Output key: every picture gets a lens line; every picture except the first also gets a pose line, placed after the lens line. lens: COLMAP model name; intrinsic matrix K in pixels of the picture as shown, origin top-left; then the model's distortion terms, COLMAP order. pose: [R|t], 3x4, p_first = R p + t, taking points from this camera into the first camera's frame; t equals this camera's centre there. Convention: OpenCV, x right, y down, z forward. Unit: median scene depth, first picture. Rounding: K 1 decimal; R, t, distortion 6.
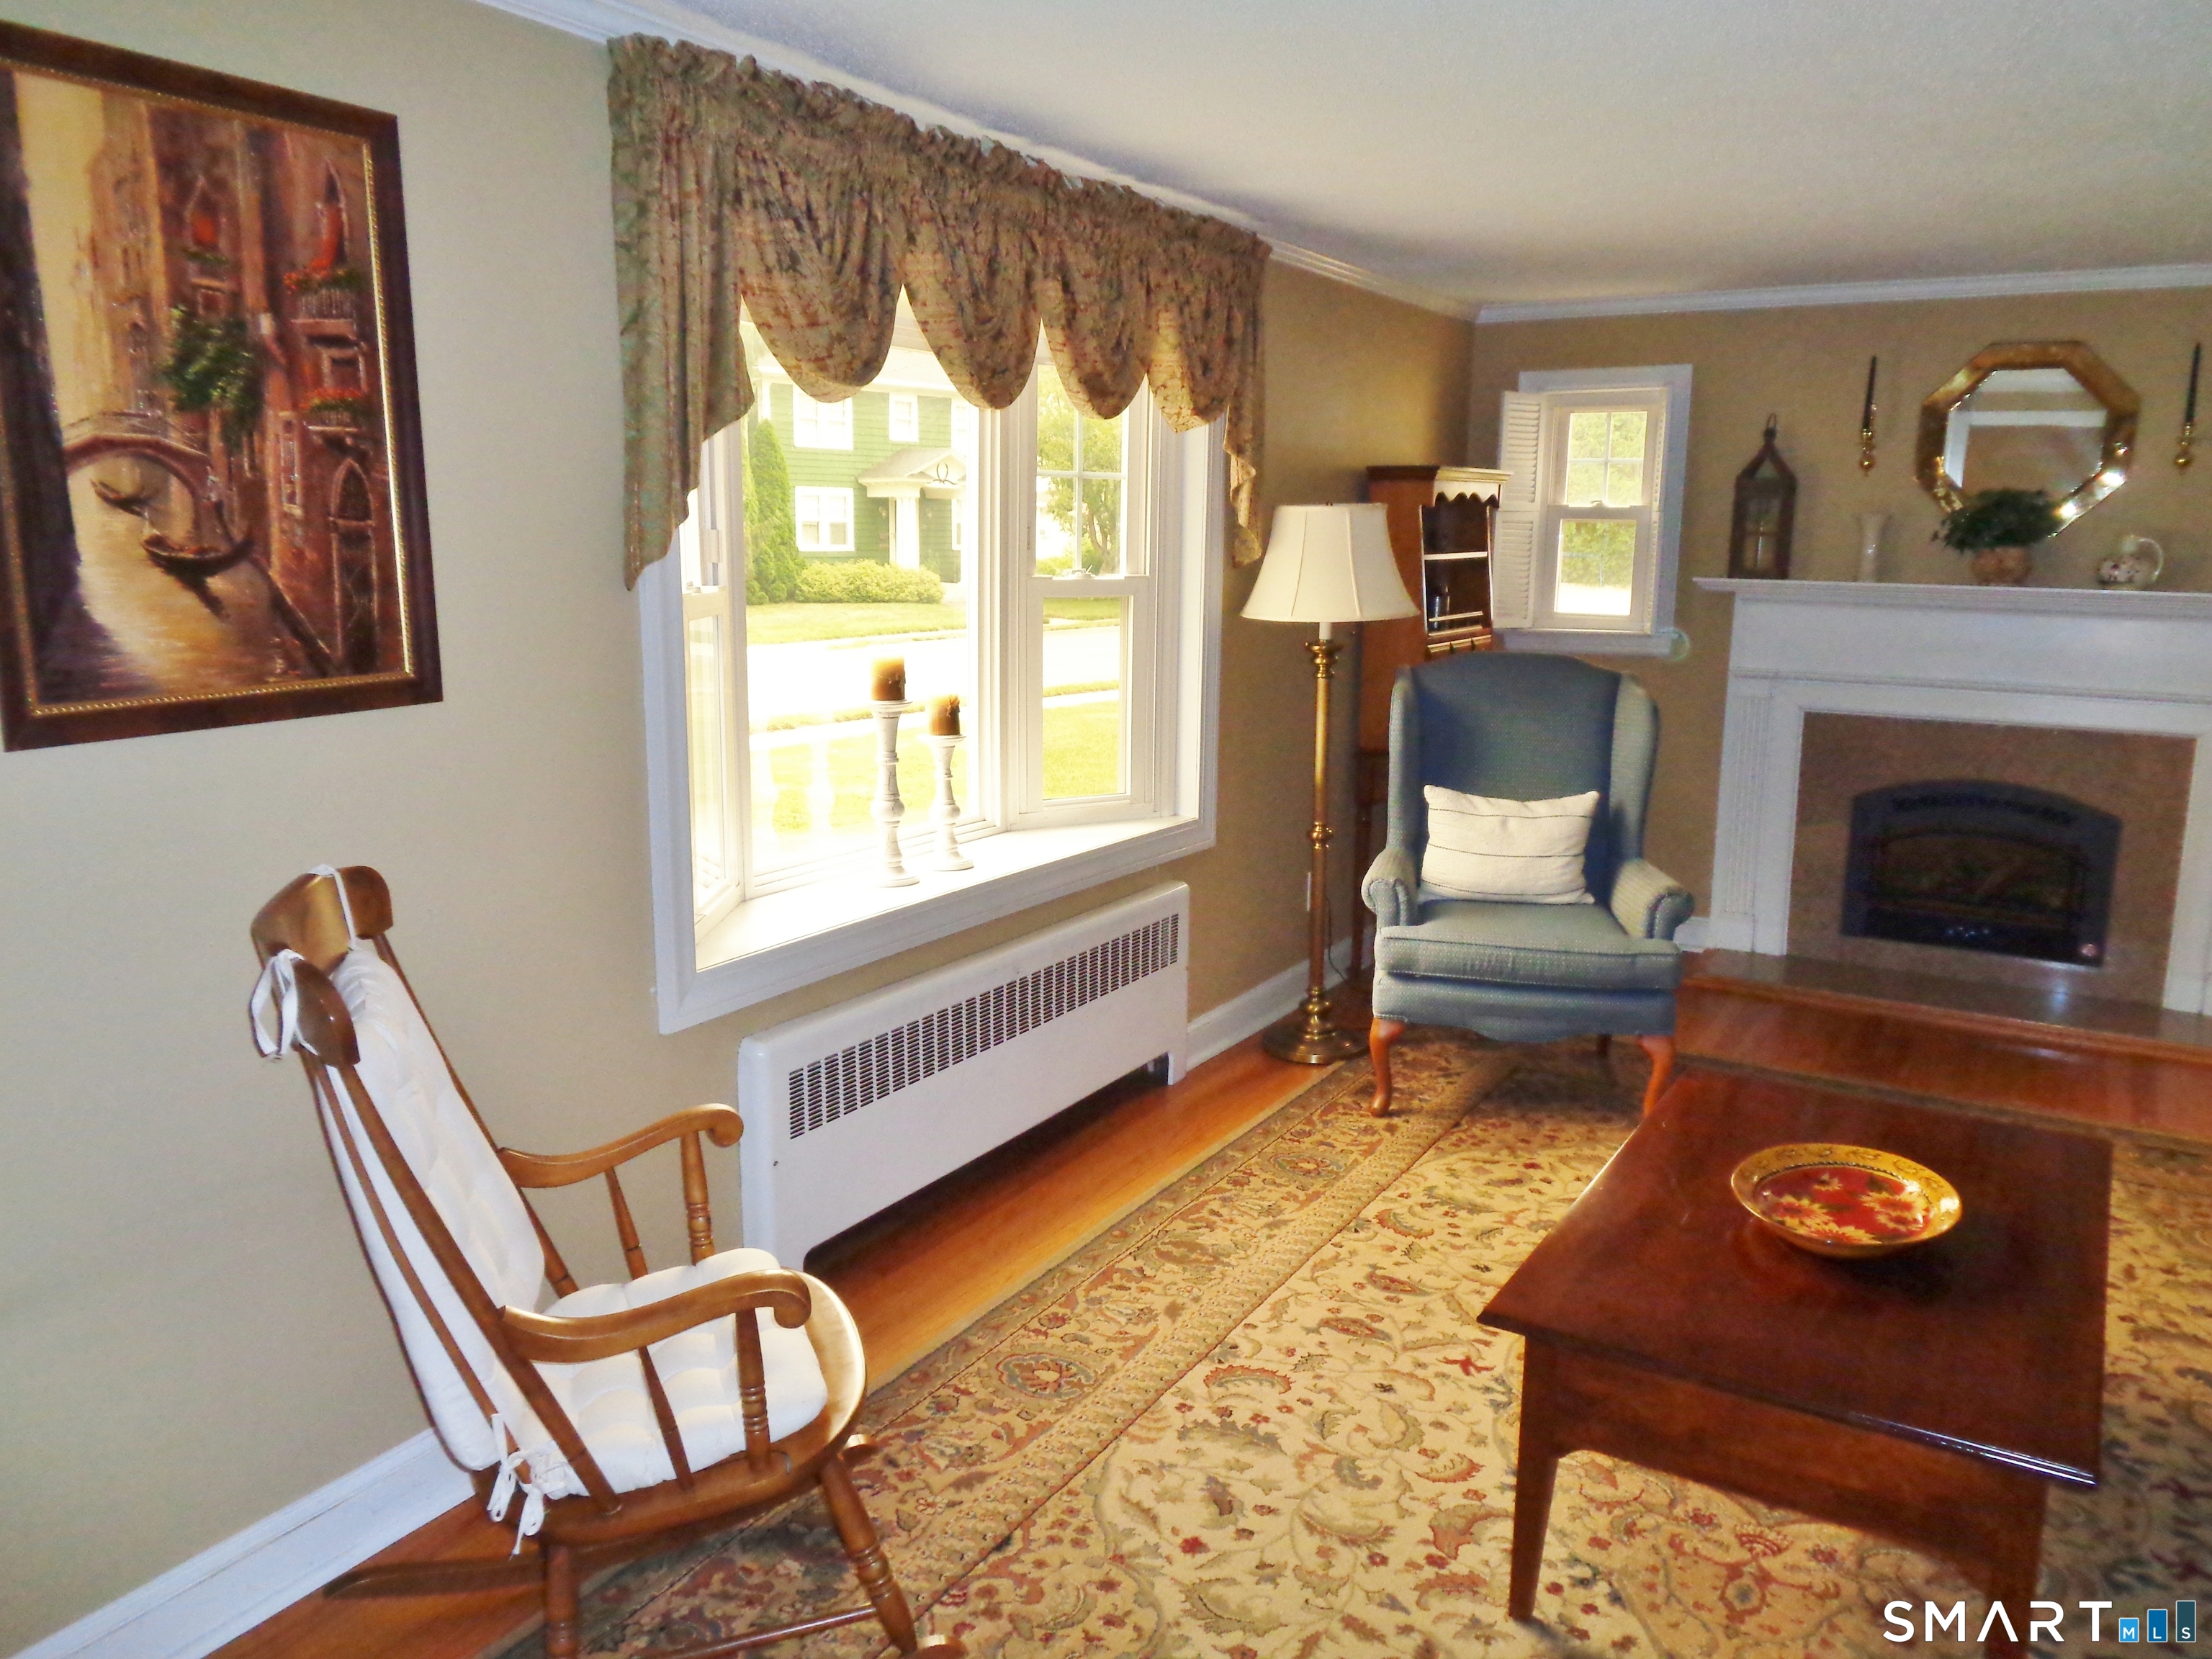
lens RADIAL K [[1664.1, 0, 1106.2], [0, 1664.1, 820.1], [0, 0, 1]] dist [0.008285, 0.010337]
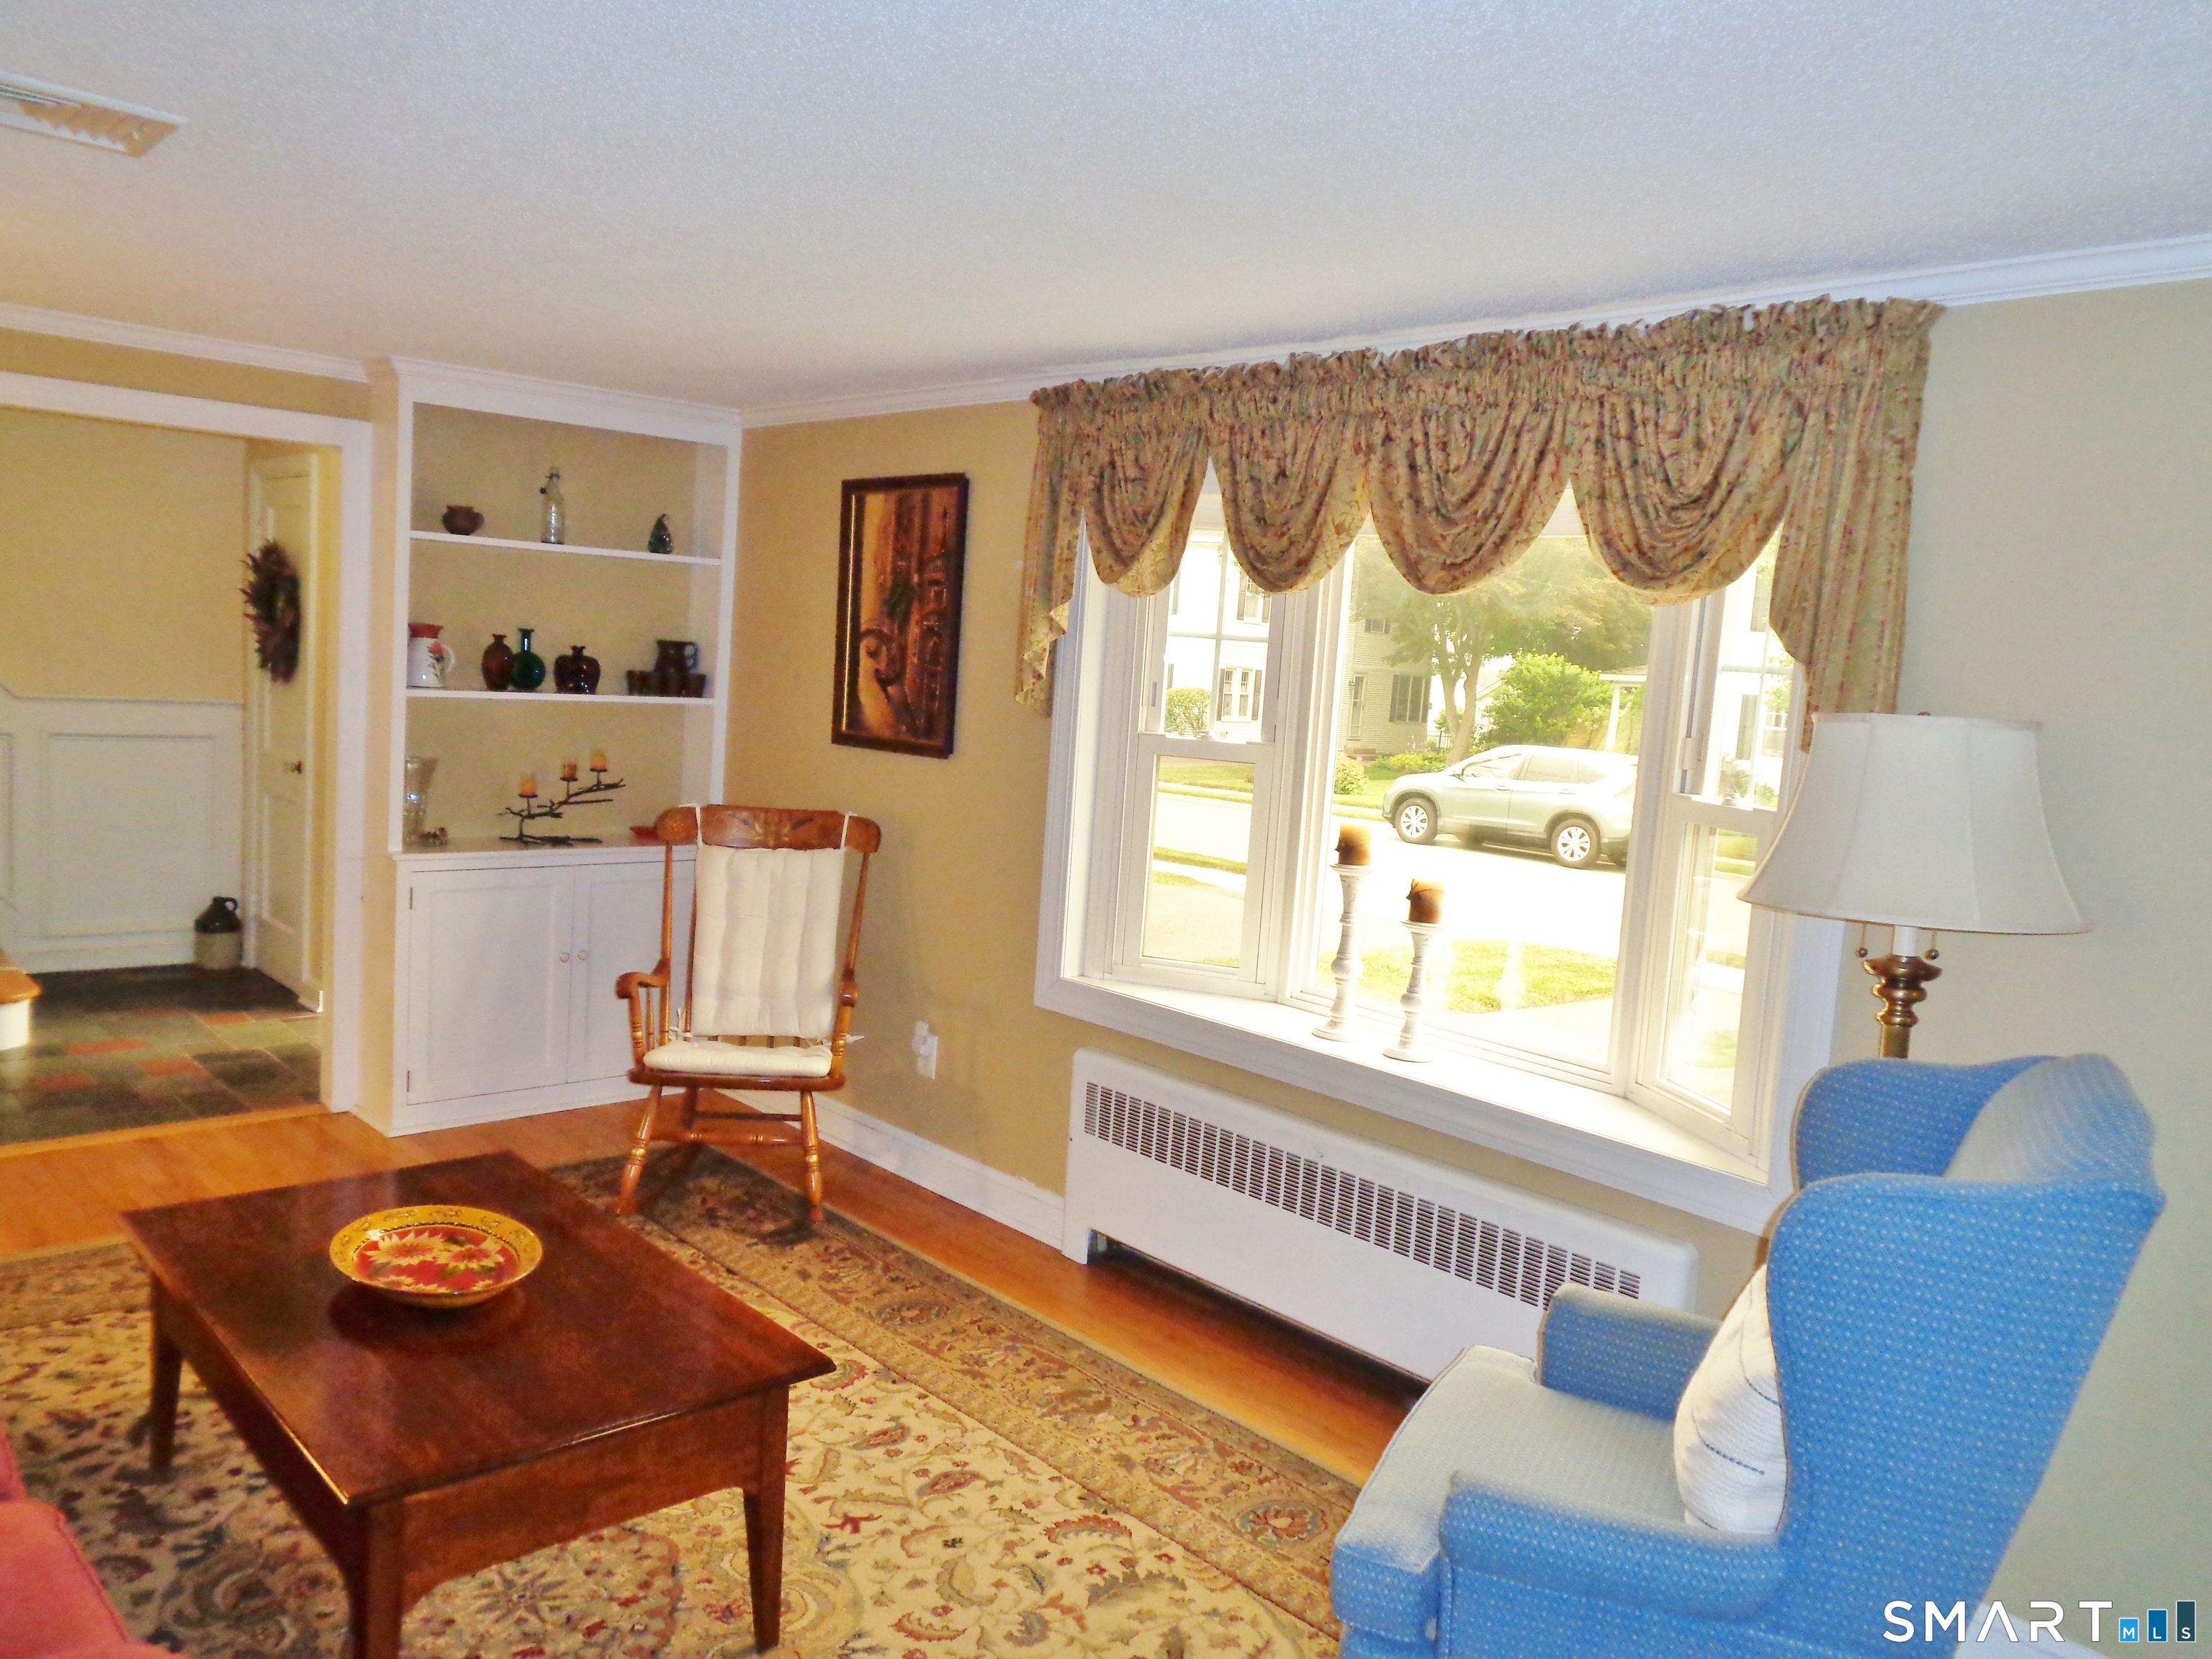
lens RADIAL K [[1664.1, 0, 1104.6], [0, 1664.1, 816.2], [0, 0, 1]] dist [0.008285, 0.010337]
pose [[-0.286022, 0.060561, -0.956308, 0.877882], [-0.241261, 0.961299, 0.133035, -0.192941], [0.927354, 0.268770, -0.260341, 1.055781]]
